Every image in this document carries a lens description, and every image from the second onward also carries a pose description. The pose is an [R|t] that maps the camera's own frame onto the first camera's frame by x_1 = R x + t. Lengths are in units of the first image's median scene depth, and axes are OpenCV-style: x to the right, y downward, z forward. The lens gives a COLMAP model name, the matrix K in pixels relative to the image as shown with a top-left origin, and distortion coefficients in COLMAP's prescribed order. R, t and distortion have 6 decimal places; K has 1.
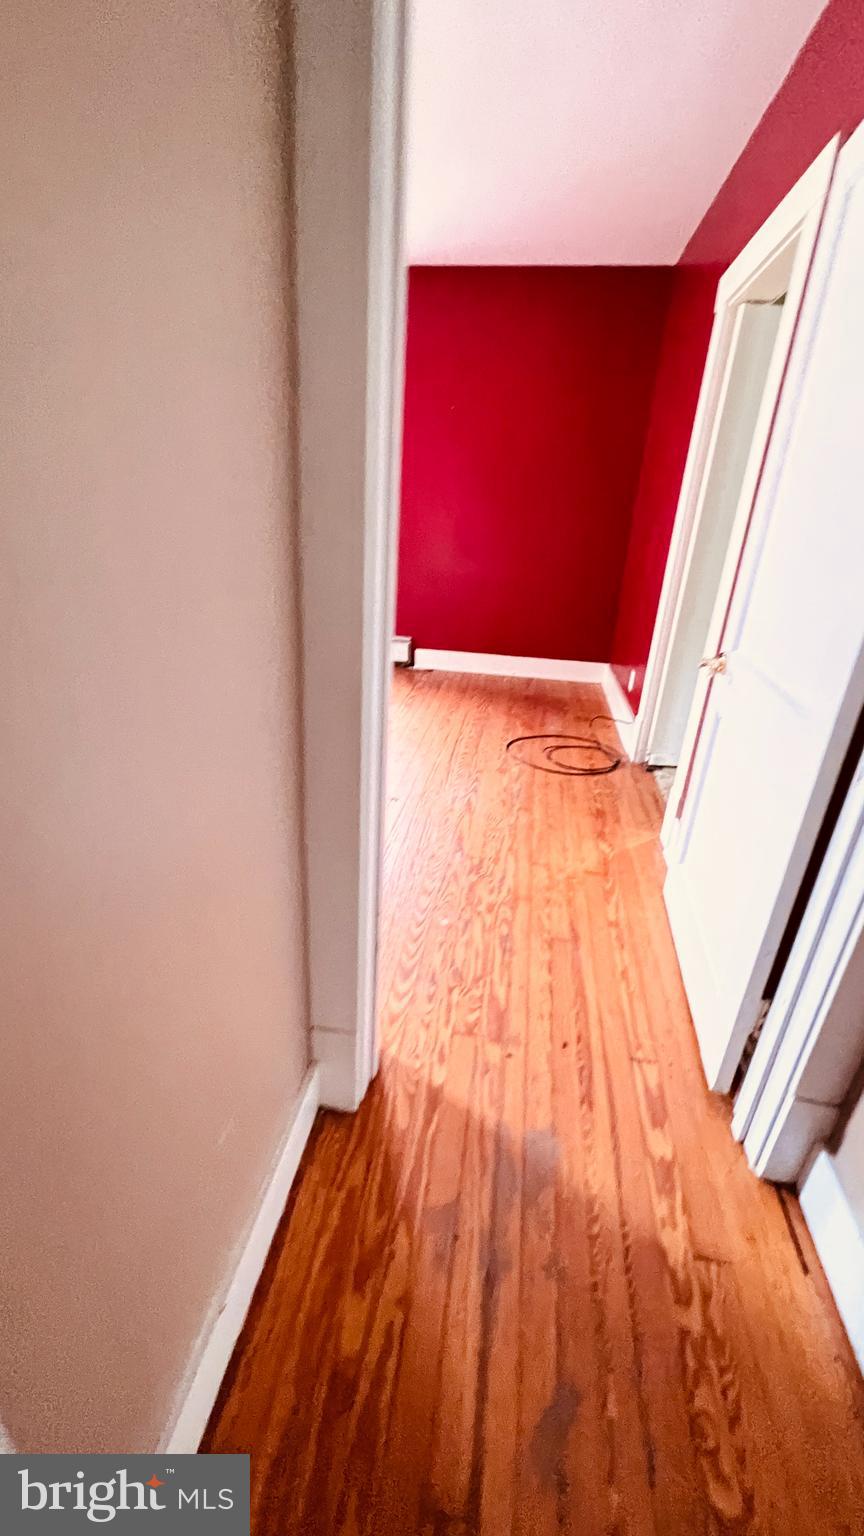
lens RADIAL K [[616.8, 0, 436.8], [0, 616.8, 760.5], [0, 0, 1]] dist [-0.000443, 0.000072]
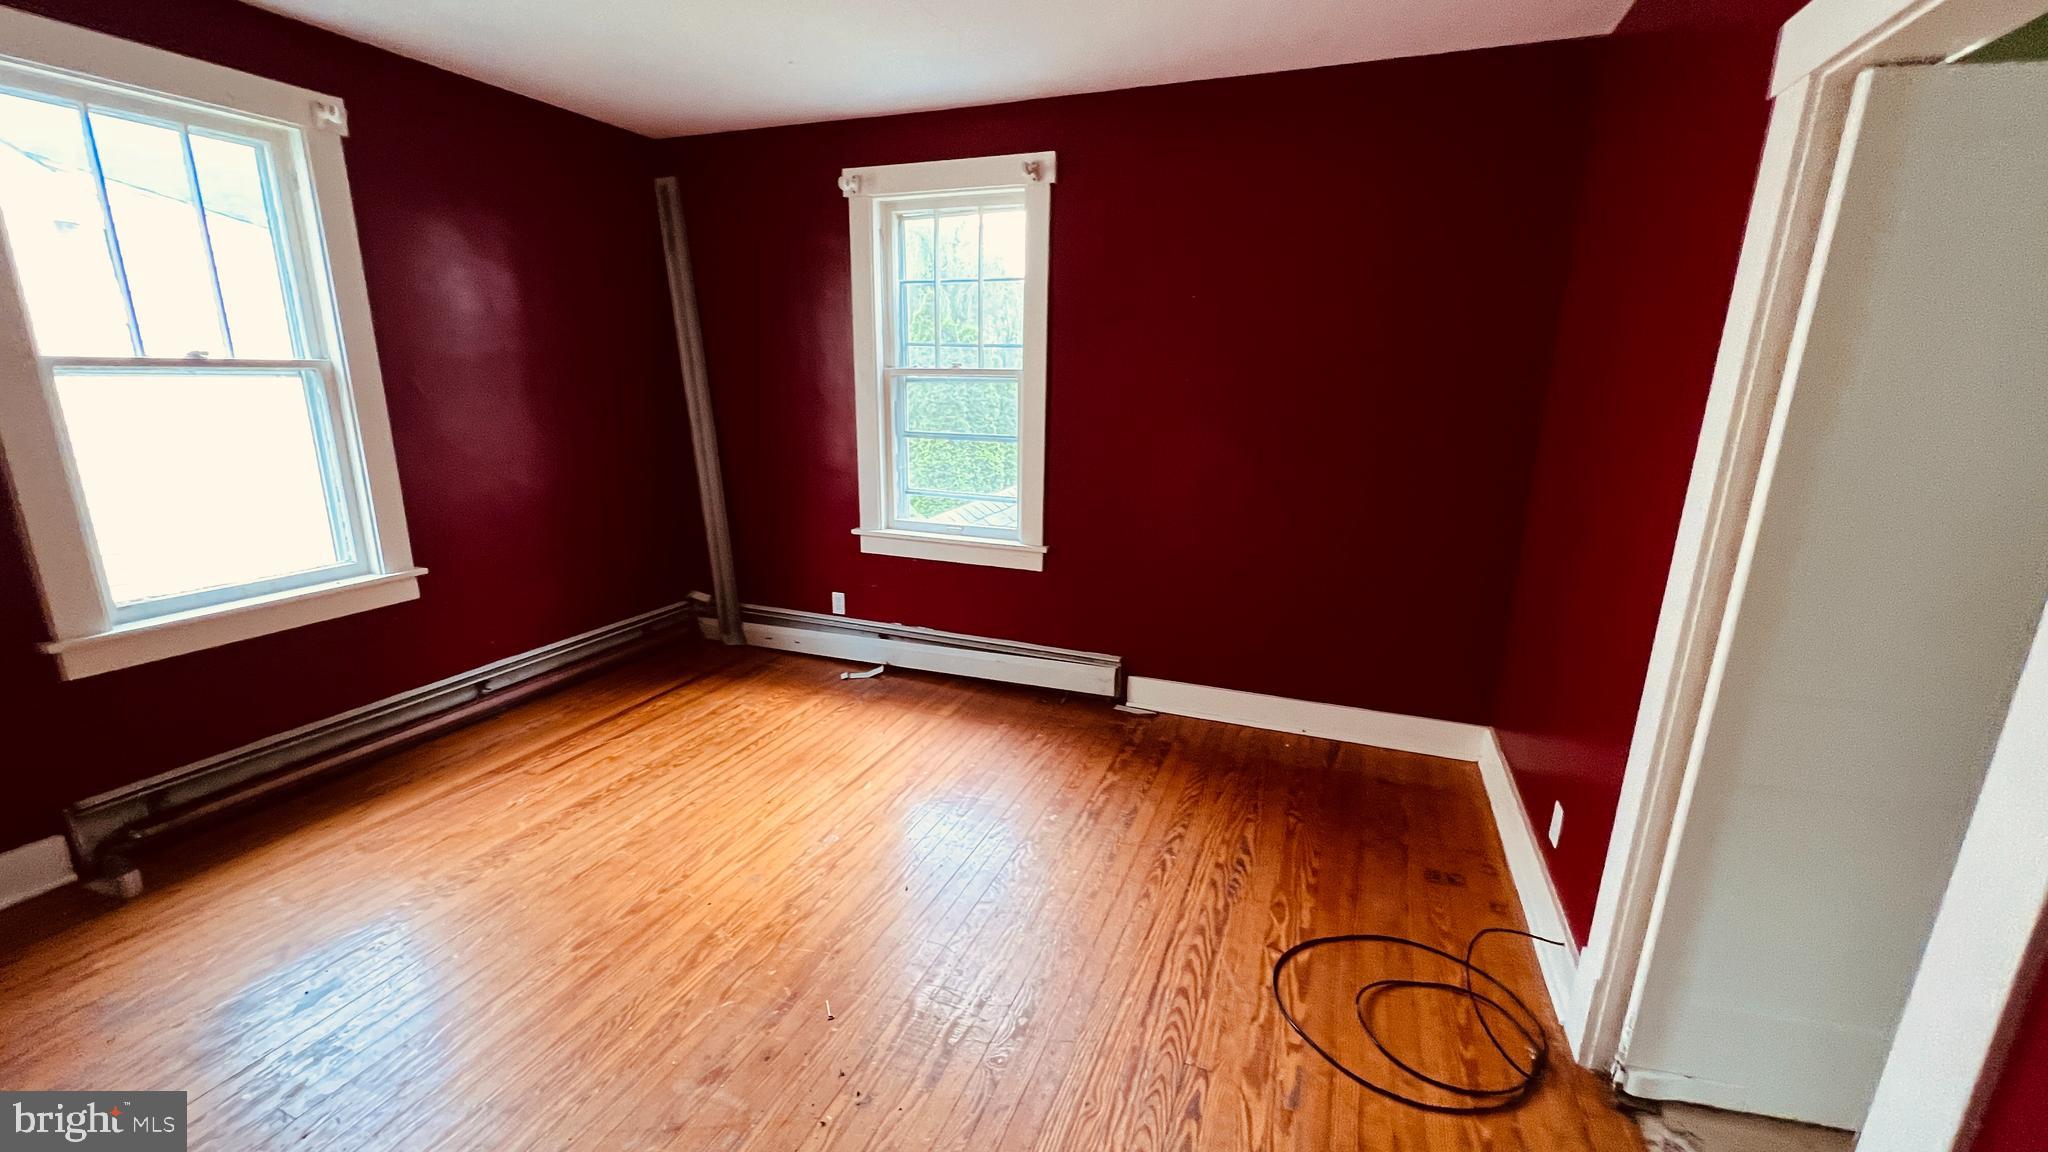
lens RADIAL K [[819.7, 0, 1022.4], [0, 819.7, 575.8], [0, 0, 1]] dist [0.003075, 0.000132]
pose [[0.973092, 0.025722, -0.228975, 0.058579], [-0.060258, 0.987574, -0.145143, -0.211135], [0.222396, 0.155035, 0.962551, 0.286441]]
